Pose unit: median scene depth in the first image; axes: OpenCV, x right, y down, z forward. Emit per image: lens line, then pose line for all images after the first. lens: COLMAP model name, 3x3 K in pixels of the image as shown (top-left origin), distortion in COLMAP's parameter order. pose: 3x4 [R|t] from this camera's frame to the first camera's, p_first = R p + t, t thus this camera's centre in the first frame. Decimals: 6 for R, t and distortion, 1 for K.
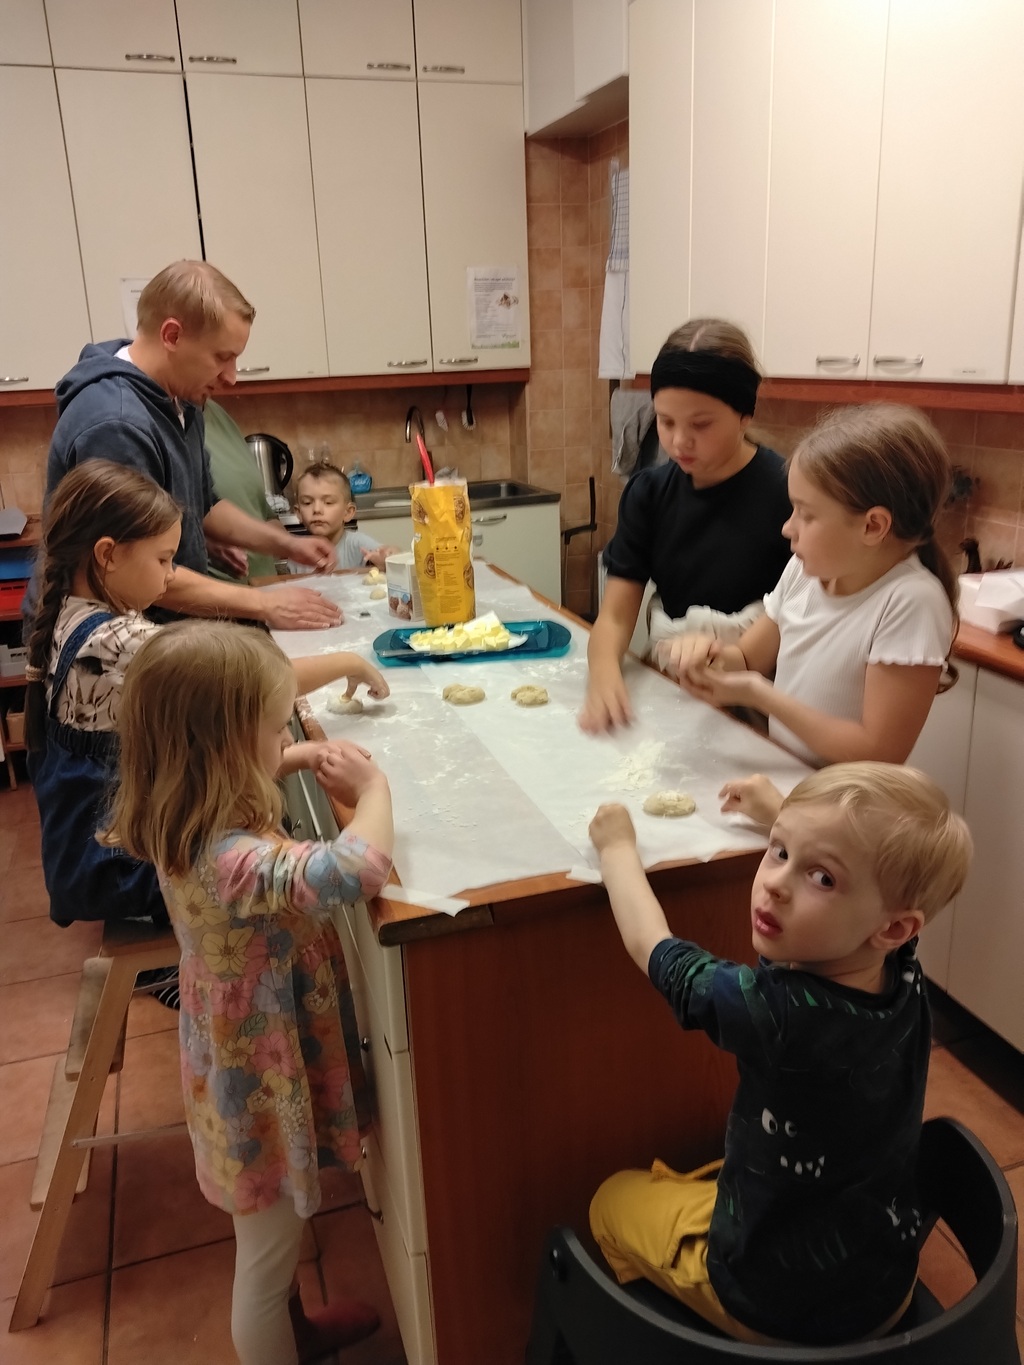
lens RADIAL K [[1076.6, 0, 510.7], [0, 1076.6, 633.4], [0, 0, 1]] dist [0.108375, -0.178861]
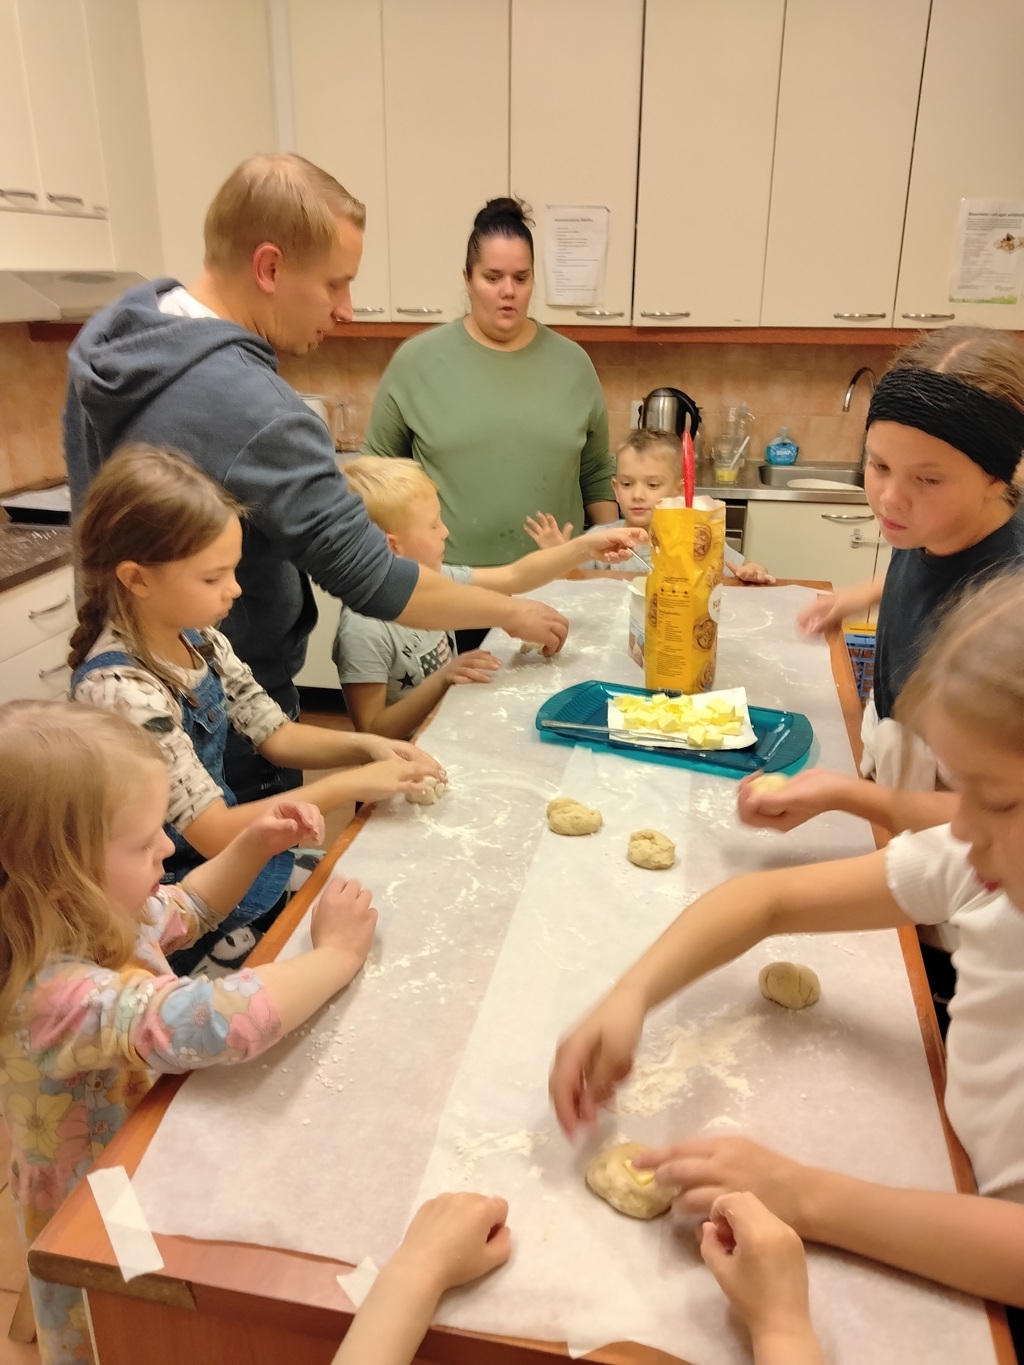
lens RADIAL K [[1076.6, 0, 510.7], [0, 1076.6, 633.4], [0, 0, 1]] dist [0.108375, -0.178861]
pose [[0.872573, 0.196786, -0.447092, 0.171450], [-0.168534, 0.980344, 0.102573, -0.102234], [0.458489, -0.014152, 0.888587, 0.267418]]
